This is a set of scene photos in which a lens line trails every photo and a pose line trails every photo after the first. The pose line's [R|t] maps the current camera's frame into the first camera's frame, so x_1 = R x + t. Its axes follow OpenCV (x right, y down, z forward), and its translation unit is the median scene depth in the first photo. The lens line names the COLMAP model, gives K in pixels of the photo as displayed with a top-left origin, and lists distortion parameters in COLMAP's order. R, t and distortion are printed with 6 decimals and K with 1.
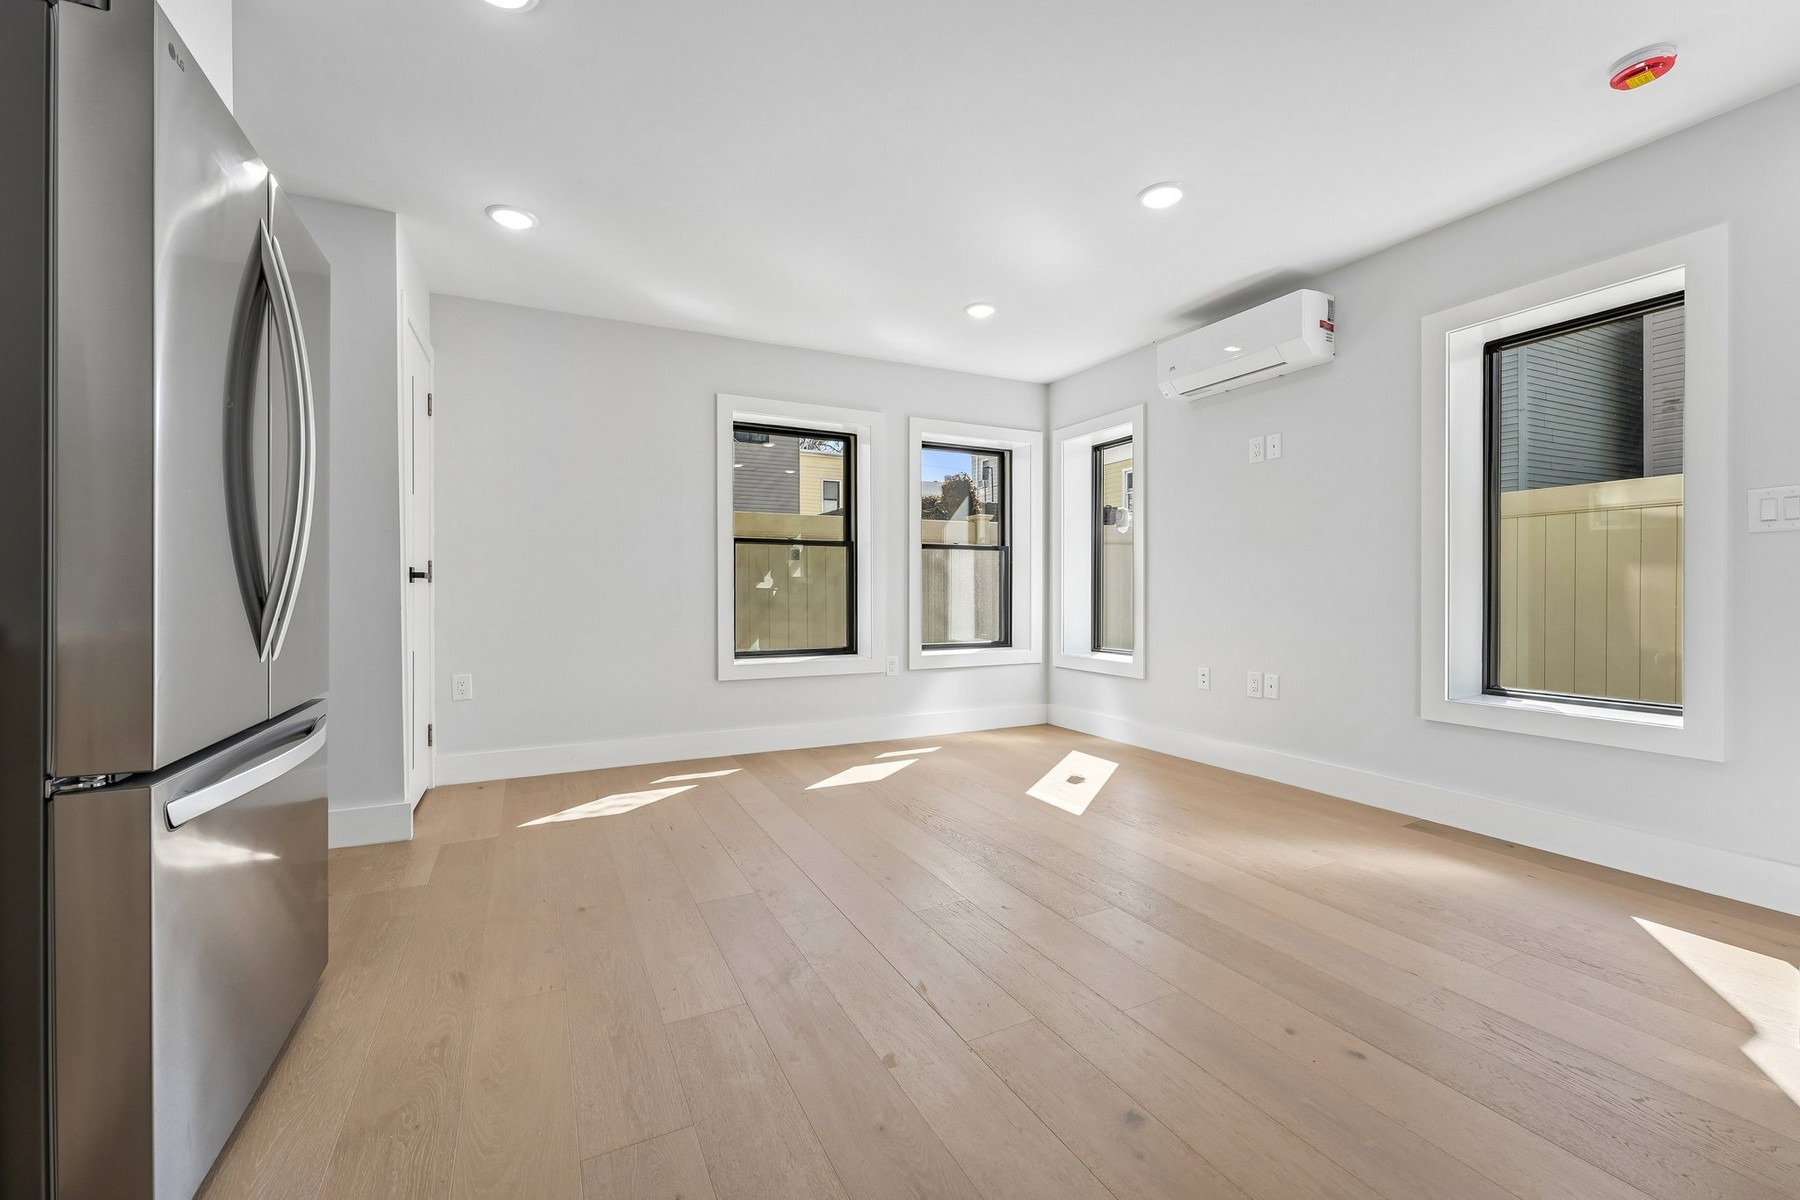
lens RADIAL K [[728.9, 0, 891.0], [0, 728.9, 591.2], [0, 0, 1]] dist [0.012406, -0.000042]
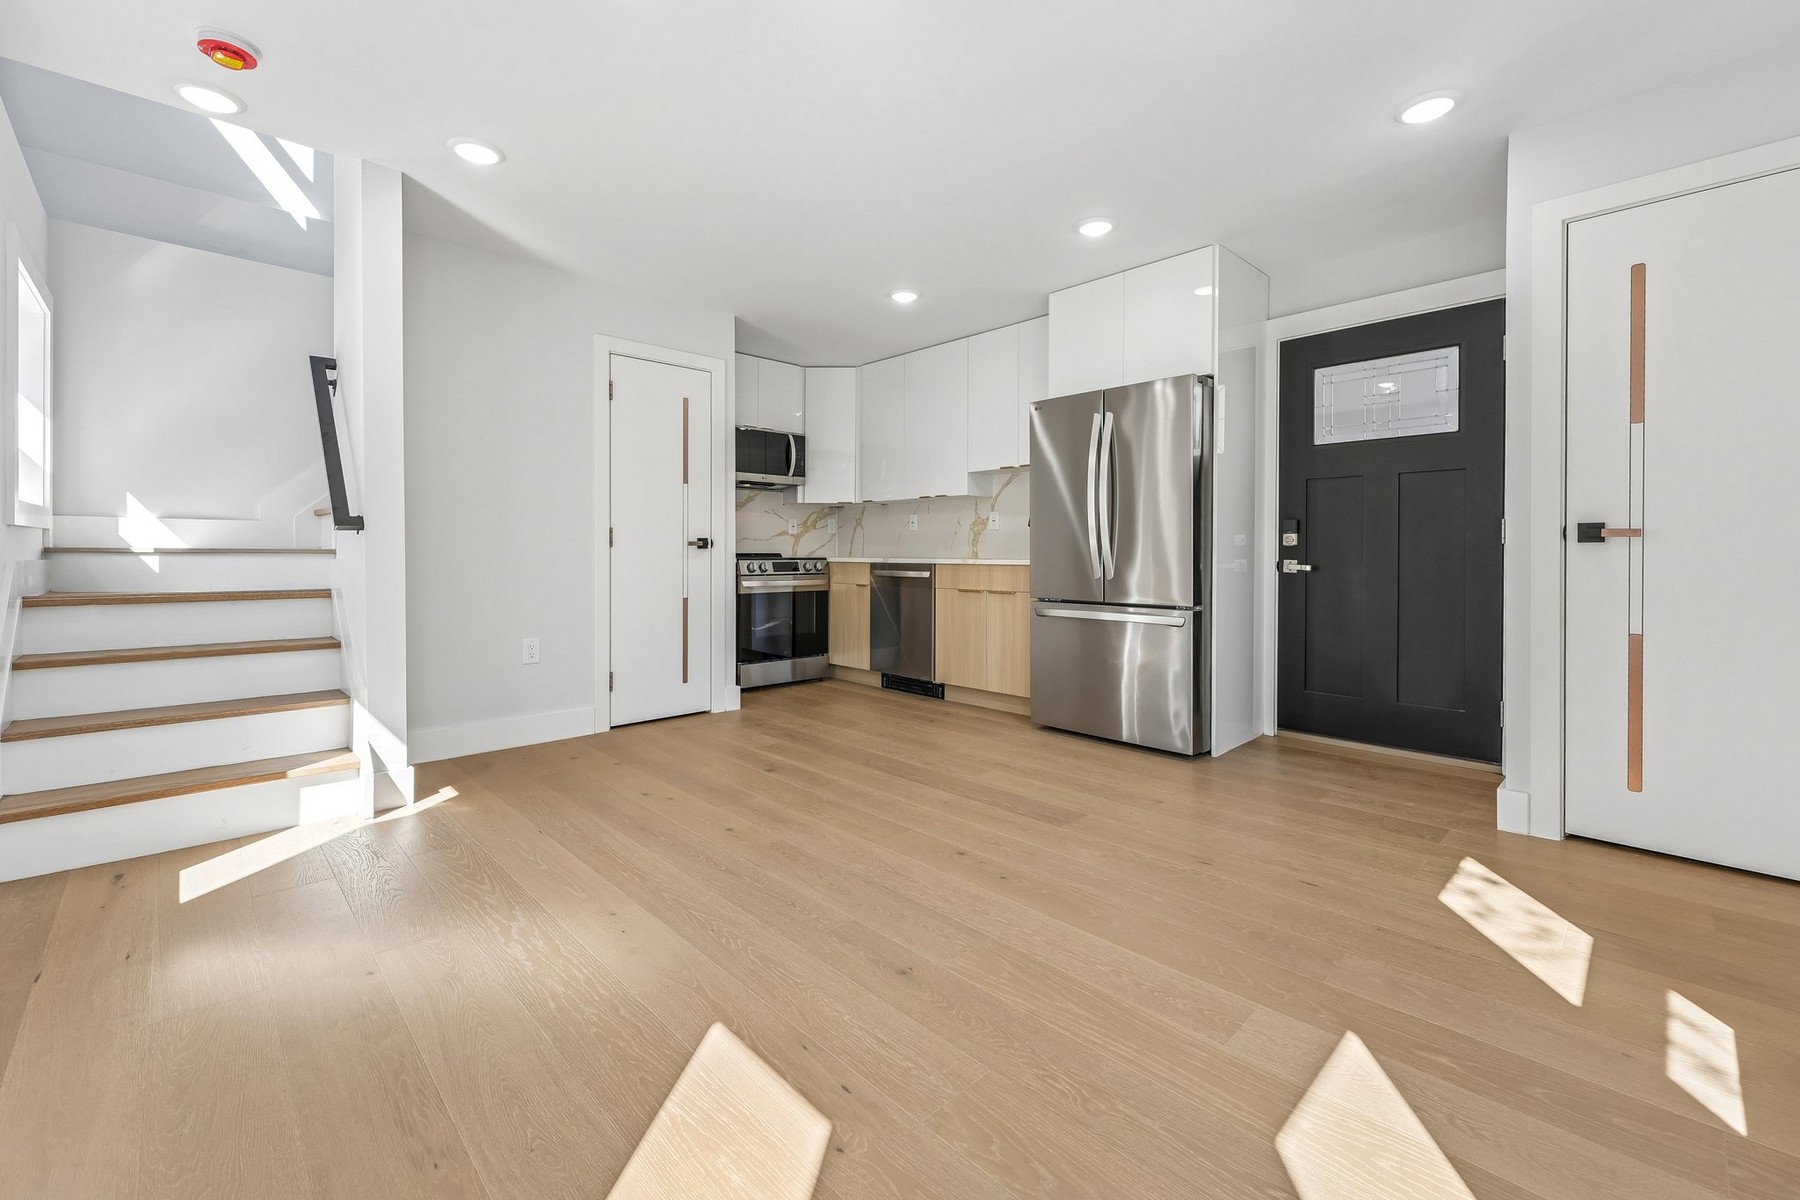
lens RADIAL K [[743.5, 0, 893.7], [0, 743.5, 553.2], [0, 0, 1]] dist [0.003070, -0.000240]
pose [[-0.954227, 0.004964, -0.299041, 0.251857], [0.002625, 0.999963, 0.008222, -0.006057], [0.299071, 0.007060, -0.954205, 1.293759]]
